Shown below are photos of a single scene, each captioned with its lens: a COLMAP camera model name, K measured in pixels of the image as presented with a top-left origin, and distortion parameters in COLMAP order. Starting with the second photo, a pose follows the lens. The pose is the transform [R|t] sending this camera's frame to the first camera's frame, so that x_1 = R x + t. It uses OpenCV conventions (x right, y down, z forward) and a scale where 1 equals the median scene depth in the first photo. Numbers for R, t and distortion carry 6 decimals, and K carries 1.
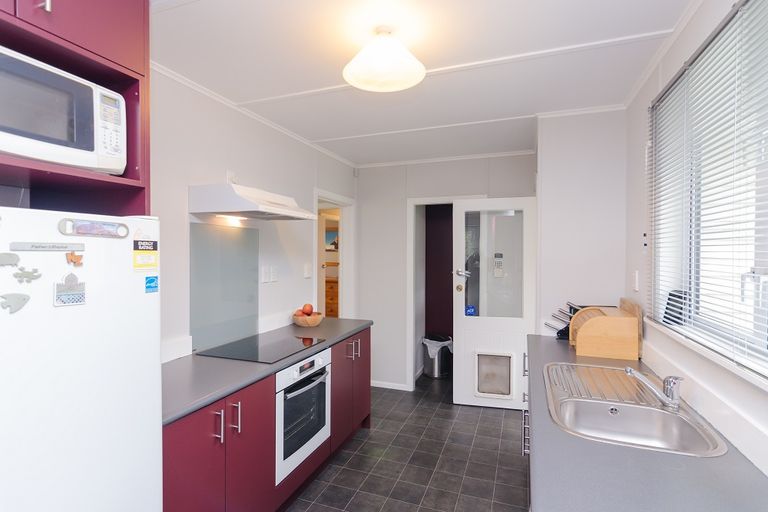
lens RADIAL K [[371.3, 0, 383.7], [0, 371.3, 256.3], [0, 0, 1]] dist [-0.000345, -0.000003]
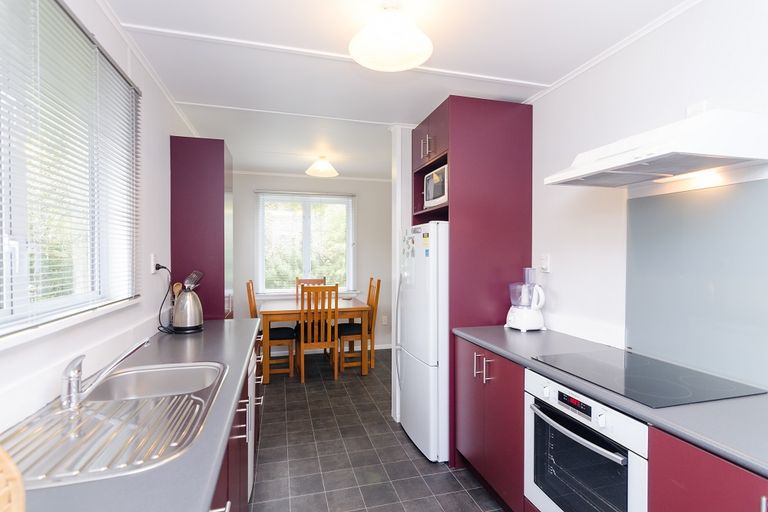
lens RADIAL K [[371.3, 0, 381.7], [0, 371.3, 254.9], [0, 0, 1]] dist [-0.000345, -0.000003]
pose [[-0.807216, -0.002781, -0.590250, 0.492754], [-0.008965, 0.999931, 0.007549, 0.041190], [0.590189, 0.011385, -0.807185, 1.464050]]
